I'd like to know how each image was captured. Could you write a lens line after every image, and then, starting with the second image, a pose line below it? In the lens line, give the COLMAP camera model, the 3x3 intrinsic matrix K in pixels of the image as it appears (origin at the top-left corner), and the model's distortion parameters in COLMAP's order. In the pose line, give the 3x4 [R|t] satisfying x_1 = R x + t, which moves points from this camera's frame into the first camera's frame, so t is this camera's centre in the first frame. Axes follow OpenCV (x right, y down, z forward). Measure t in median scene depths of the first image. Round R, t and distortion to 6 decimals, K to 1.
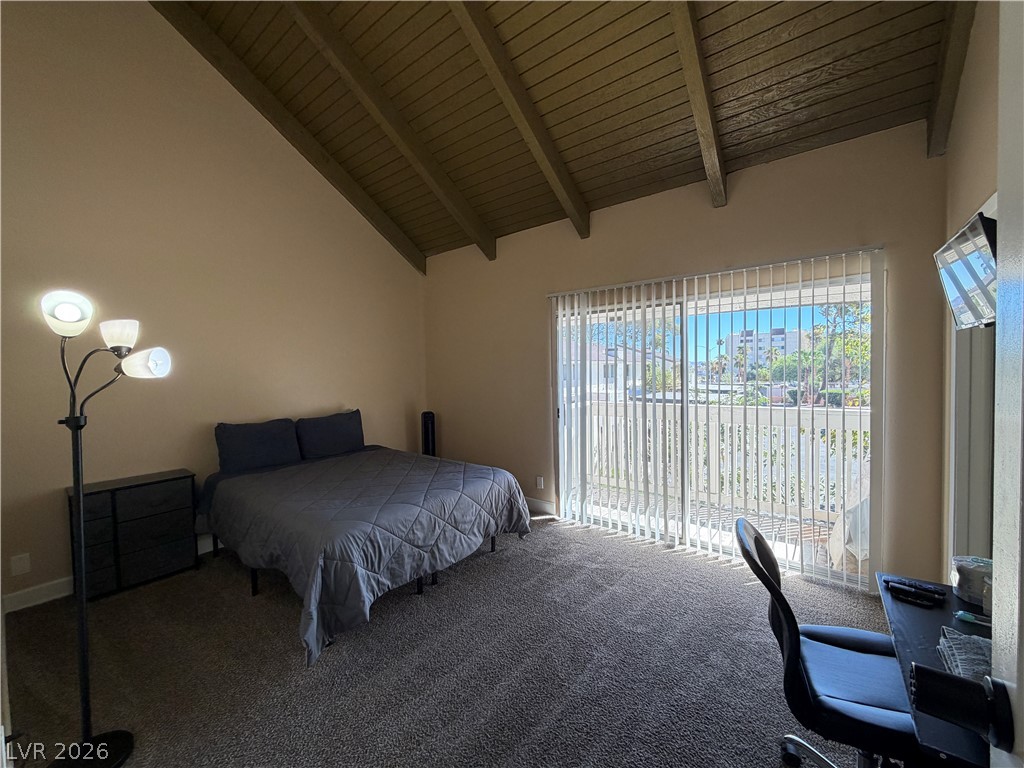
lens RADIAL K [[409.7, 0, 513.6], [0, 409.7, 379.6], [0, 0, 1]] dist [0.004472, 0.000885]
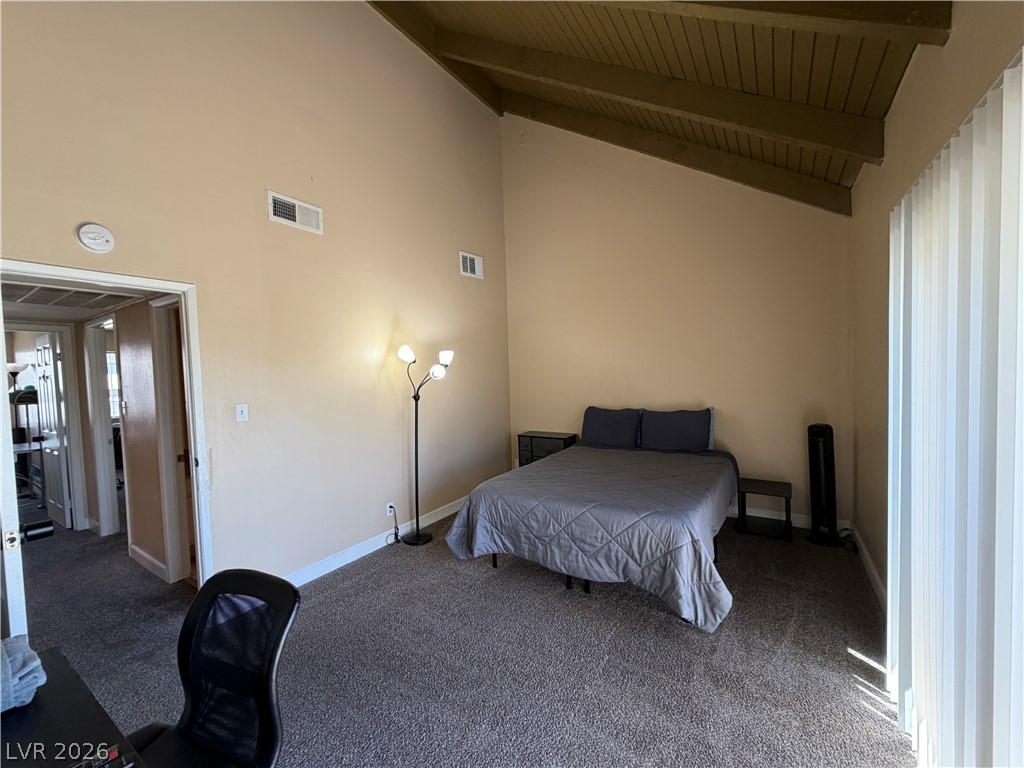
lens RADIAL K [[409.7, 0, 508.0], [0, 409.7, 384.7], [0, 0, 1]] dist [0.004472, 0.000885]
pose [[0.076819, 0.057655, -0.995377, 0.788857], [0.010089, 0.998231, 0.058599, -0.061428], [0.996994, -0.014544, 0.076102, 0.789382]]
